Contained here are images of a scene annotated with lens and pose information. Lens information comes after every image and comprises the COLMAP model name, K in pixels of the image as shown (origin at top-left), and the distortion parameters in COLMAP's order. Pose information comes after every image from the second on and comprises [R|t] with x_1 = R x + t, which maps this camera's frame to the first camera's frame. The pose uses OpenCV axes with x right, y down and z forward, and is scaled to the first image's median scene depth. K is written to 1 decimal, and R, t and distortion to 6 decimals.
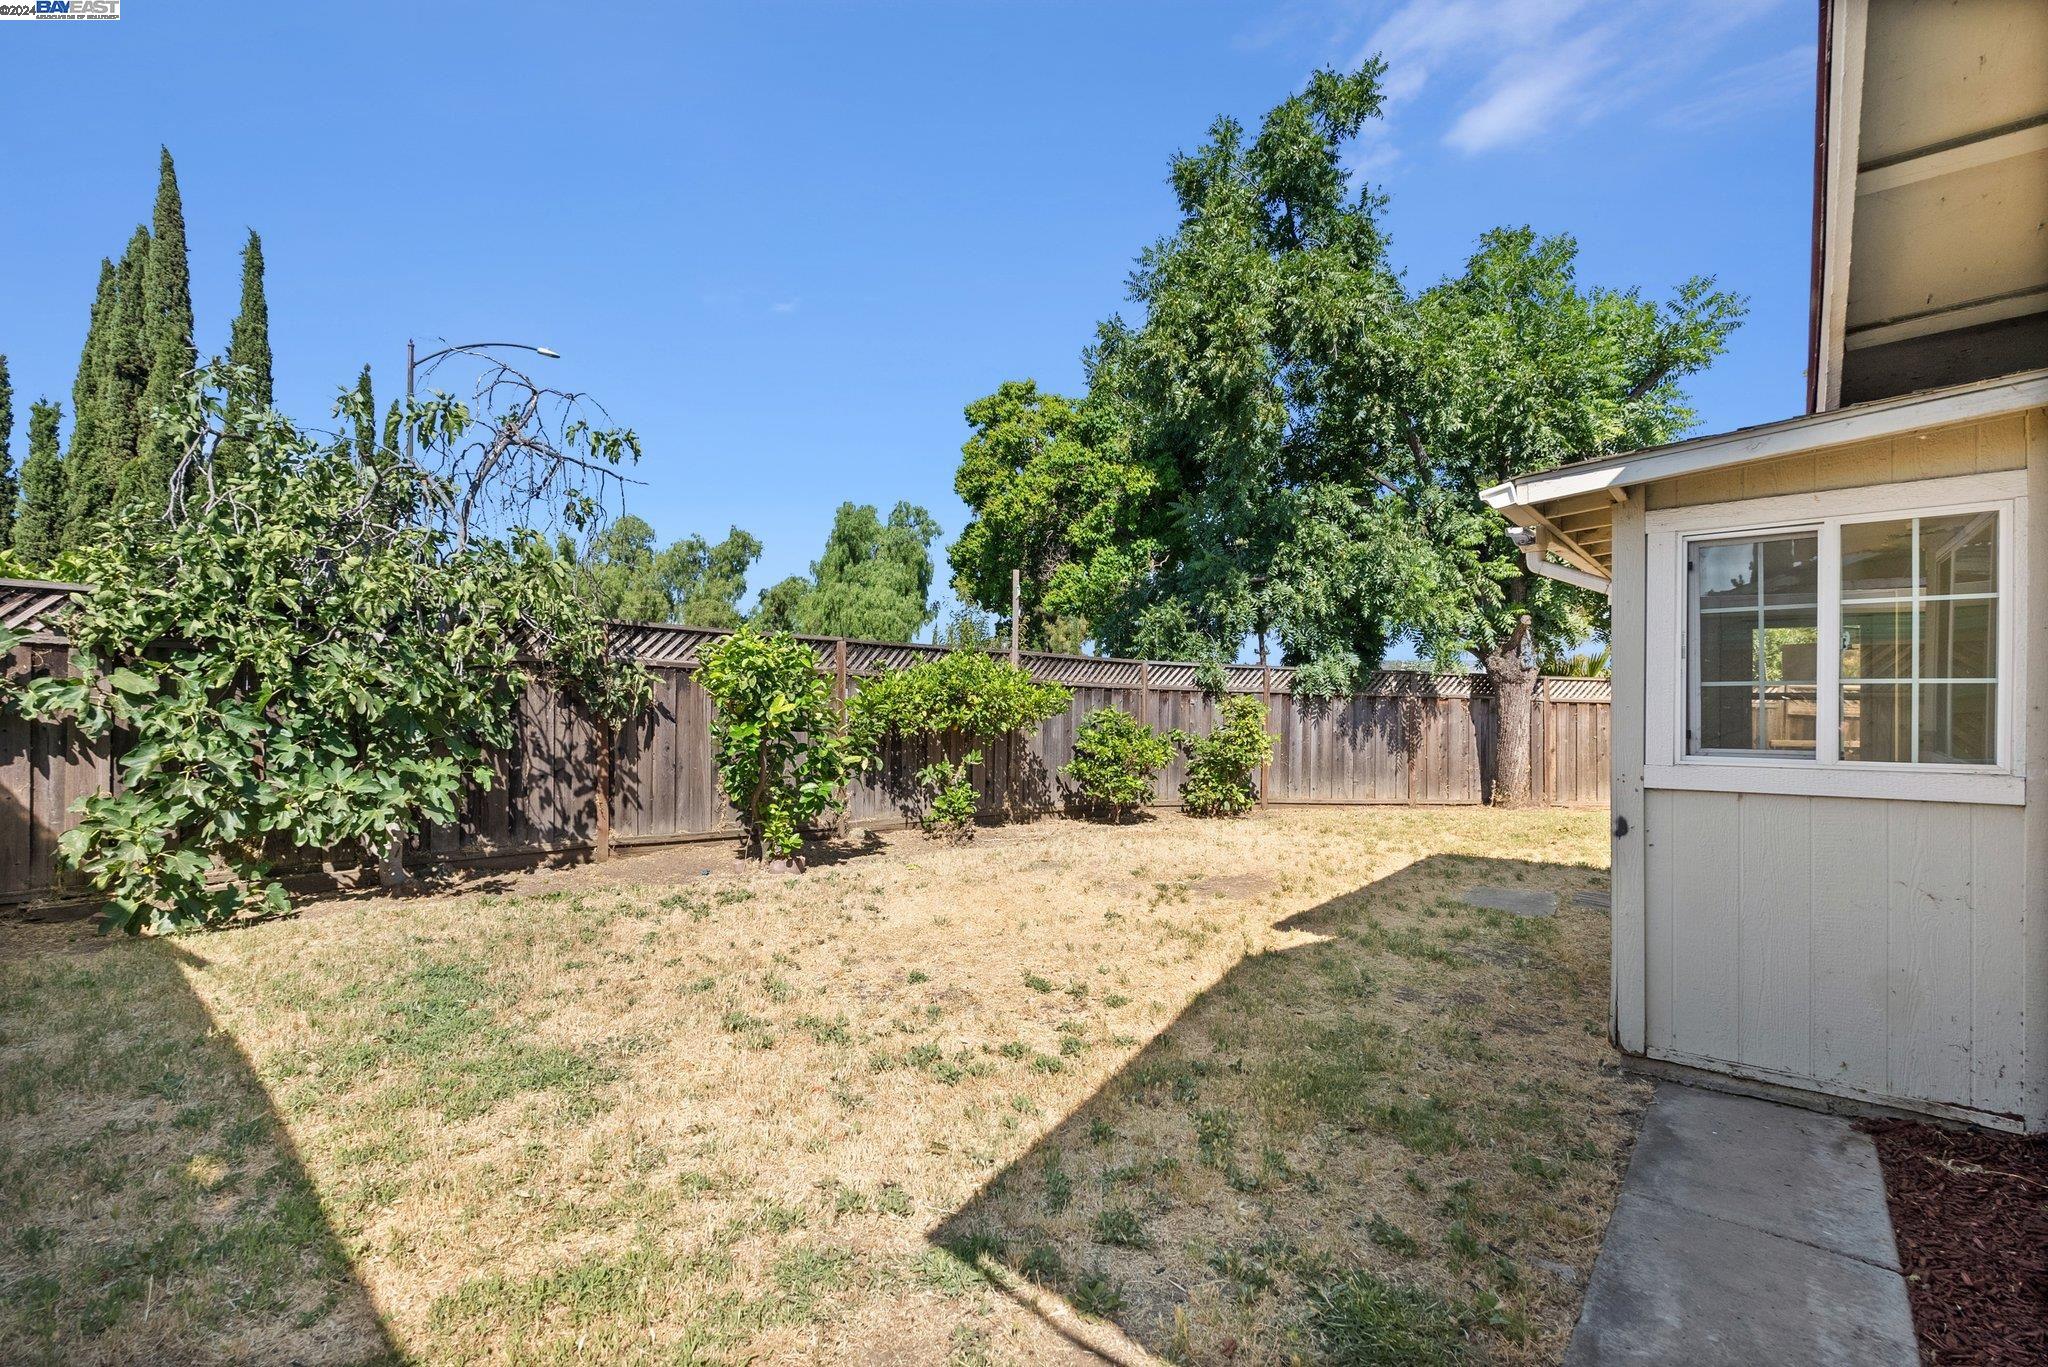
lens RADIAL K [[917.1, 0, 1029.3], [0, 917.1, 710.1], [0, 0, 1]] dist [-0.001884, -0.000633]
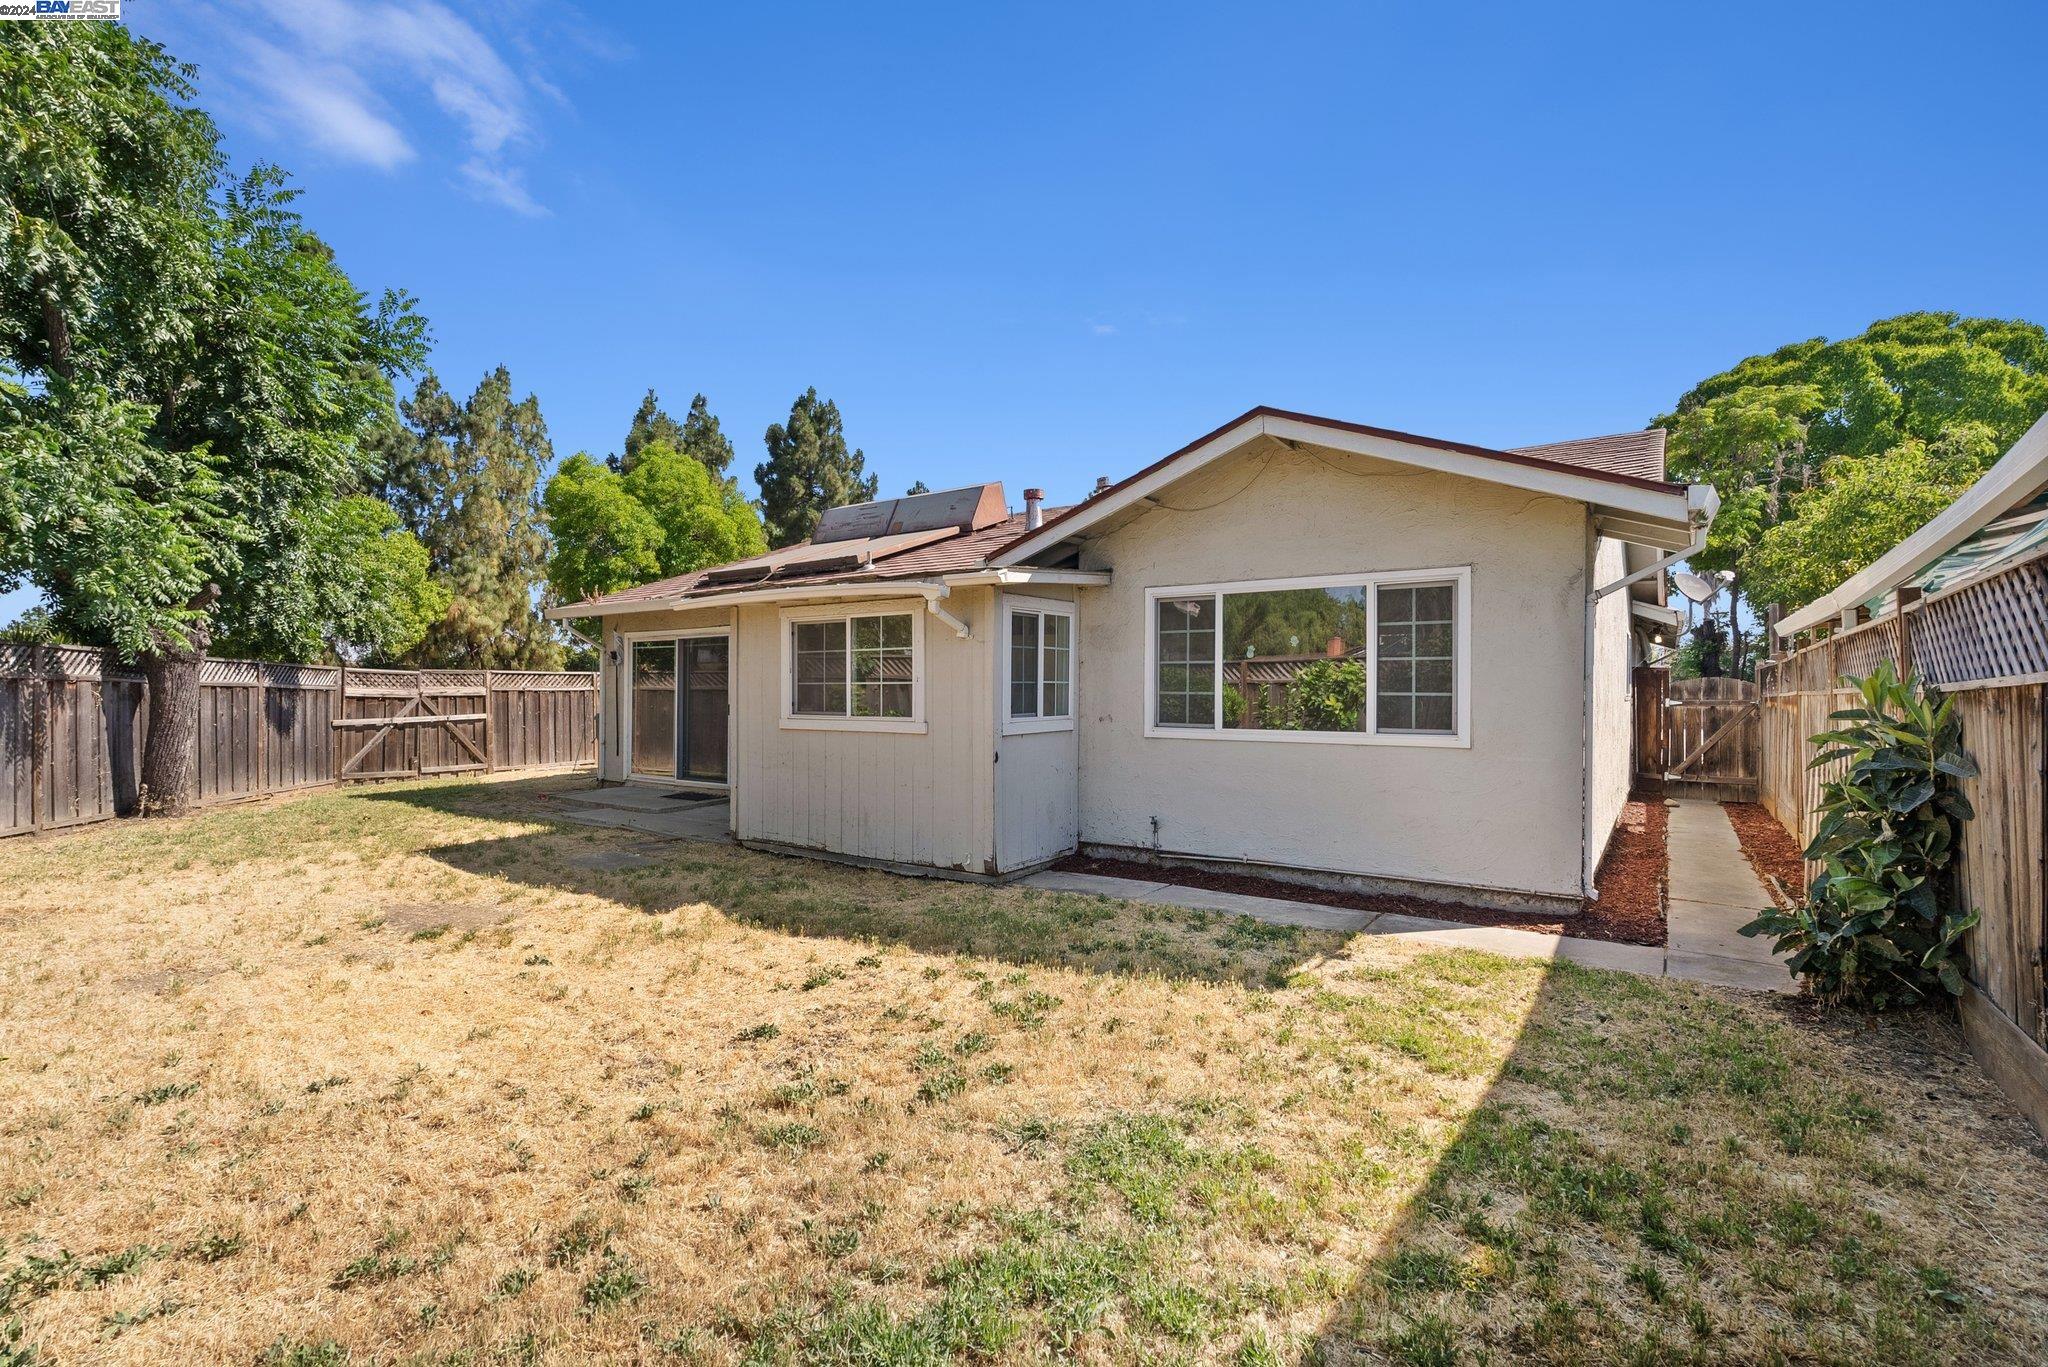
lens RADIAL K [[925.2, 0, 1031.0], [0, 925.2, 683.4], [0, 0, 1]] dist [-0.001652, -0.000657]
pose [[-0.097448, 0.002645, 0.995237, -1.171303], [0.004459, 0.999988, -0.002221, -0.019324], [-0.995231, 0.004222, -0.097459, 1.023781]]
